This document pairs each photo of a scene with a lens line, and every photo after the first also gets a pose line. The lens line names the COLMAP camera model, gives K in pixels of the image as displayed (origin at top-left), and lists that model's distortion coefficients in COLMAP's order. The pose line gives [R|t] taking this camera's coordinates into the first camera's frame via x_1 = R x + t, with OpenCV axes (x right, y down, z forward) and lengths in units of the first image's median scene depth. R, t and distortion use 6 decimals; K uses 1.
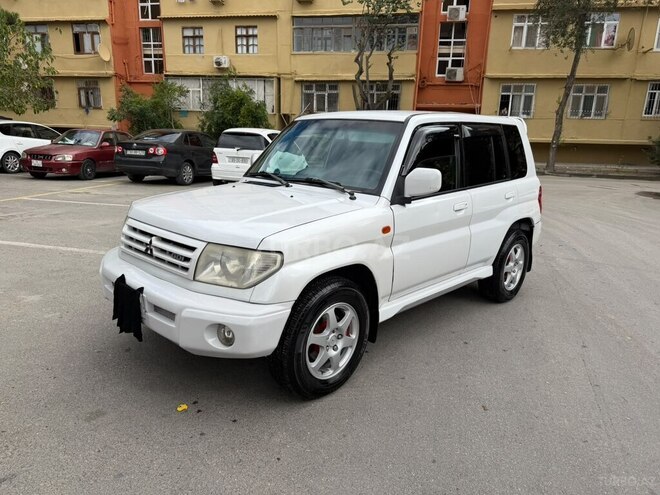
lens RADIAL K [[469.3, 0, 334.0], [0, 469.3, 246.7], [0, 0, 1]] dist [0.033848, -0.046628]
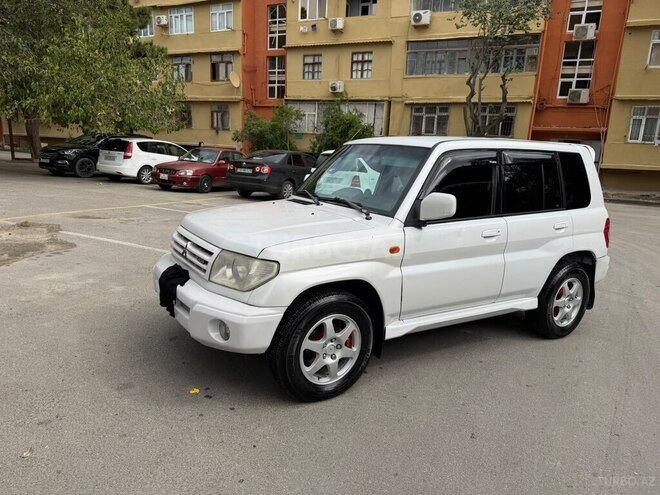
lens RADIAL K [[469.7, 0, 330.0], [0, 469.7, 247.5], [0, 0, 1]] dist [0.044546, -0.063953]
pose [[0.968012, 0.068339, -0.241419, 0.052450], [-0.078349, 0.996409, -0.032099, 0.000687], [0.238358, 0.049987, 0.969890, -0.011645]]
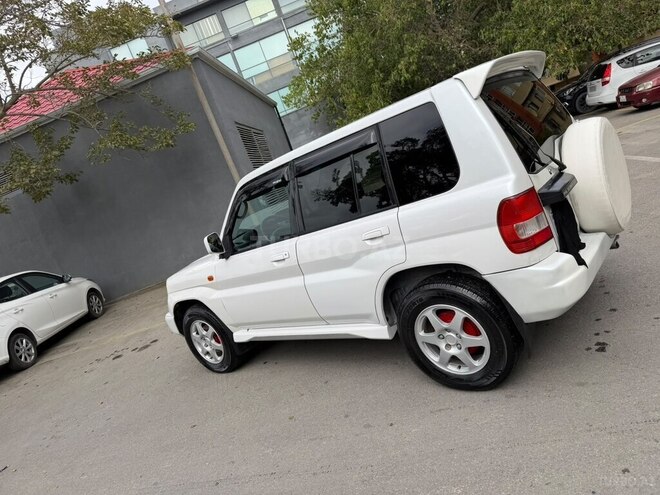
lens RADIAL K [[470.5, 0, 330.2], [0, 470.5, 251.8], [0, 0, 1]] dist [0.045136, -0.060336]
pose [[0.066921, 0.126359, -0.989725, 0.352479], [0.110405, 0.984919, 0.133210, -0.061042], [0.991631, -0.118185, 0.051961, 0.302105]]
